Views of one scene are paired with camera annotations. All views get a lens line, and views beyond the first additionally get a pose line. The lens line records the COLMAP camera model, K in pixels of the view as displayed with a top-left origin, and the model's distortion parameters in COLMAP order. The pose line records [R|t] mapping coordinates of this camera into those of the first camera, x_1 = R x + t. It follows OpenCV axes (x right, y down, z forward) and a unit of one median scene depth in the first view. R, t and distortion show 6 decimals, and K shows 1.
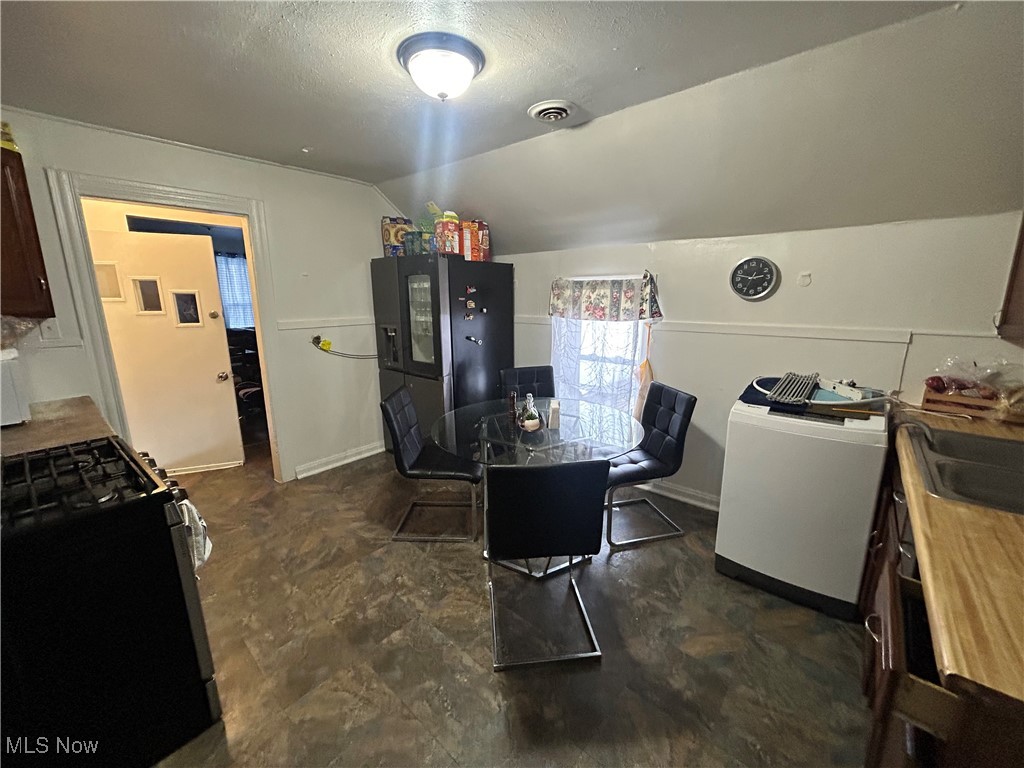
lens RADIAL K [[410.7, 0, 513.3], [0, 410.7, 381.2], [0, 0, 1]] dist [-0.001099, 0.000271]
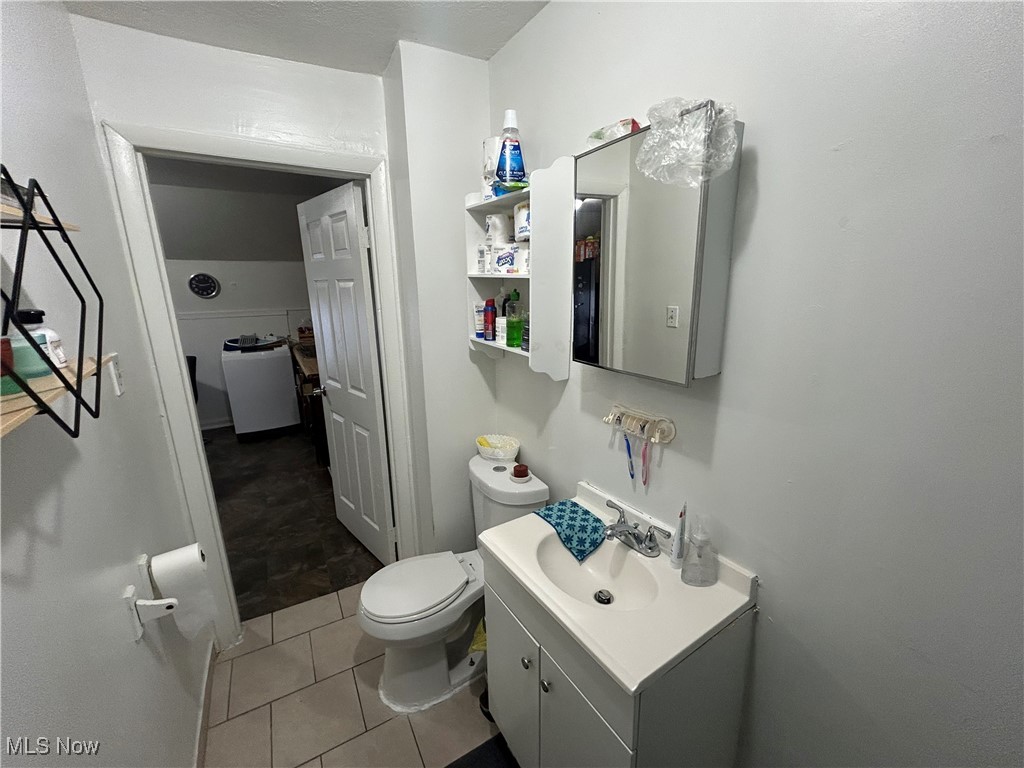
lens RADIAL K [[410.7, 0, 510.0], [0, 410.7, 384.7], [0, 0, 1]] dist [-0.001099, 0.000271]
pose [[0.318896, -0.230962, 0.919218, -0.742932], [0.203524, 0.963917, 0.171587, 0.127603], [-0.925680, 0.132364, 0.354396, -0.810850]]
